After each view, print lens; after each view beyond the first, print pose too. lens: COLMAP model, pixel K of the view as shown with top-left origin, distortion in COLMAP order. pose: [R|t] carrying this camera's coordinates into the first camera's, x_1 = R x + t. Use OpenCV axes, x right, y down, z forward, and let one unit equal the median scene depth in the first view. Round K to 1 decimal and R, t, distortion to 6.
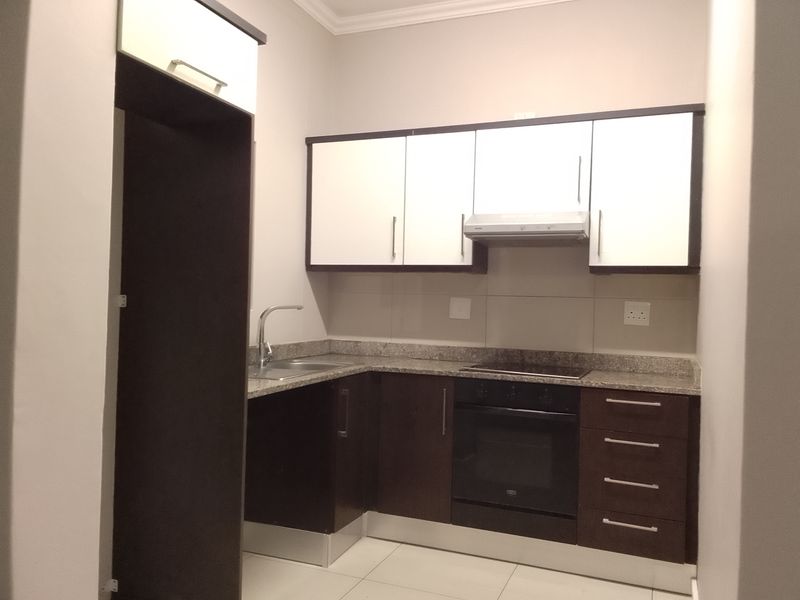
lens RADIAL K [[635.9, 0, 398.0], [0, 635.9, 299.1], [0, 0, 1]] dist [0.024193, -0.040678]
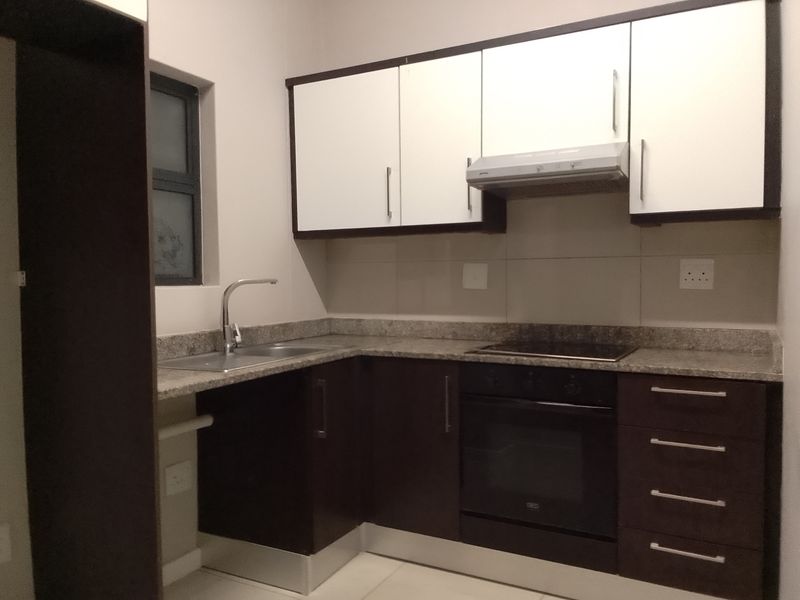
lens RADIAL K [[635.9, 0, 400.8], [0, 635.9, 302.0], [0, 0, 1]] dist [0.024193, -0.040678]
pose [[0.994528, -0.030336, -0.099974, 0.097959], [0.034519, 0.998588, 0.040382, 0.013261], [0.098608, -0.043612, 0.994170, 0.200232]]
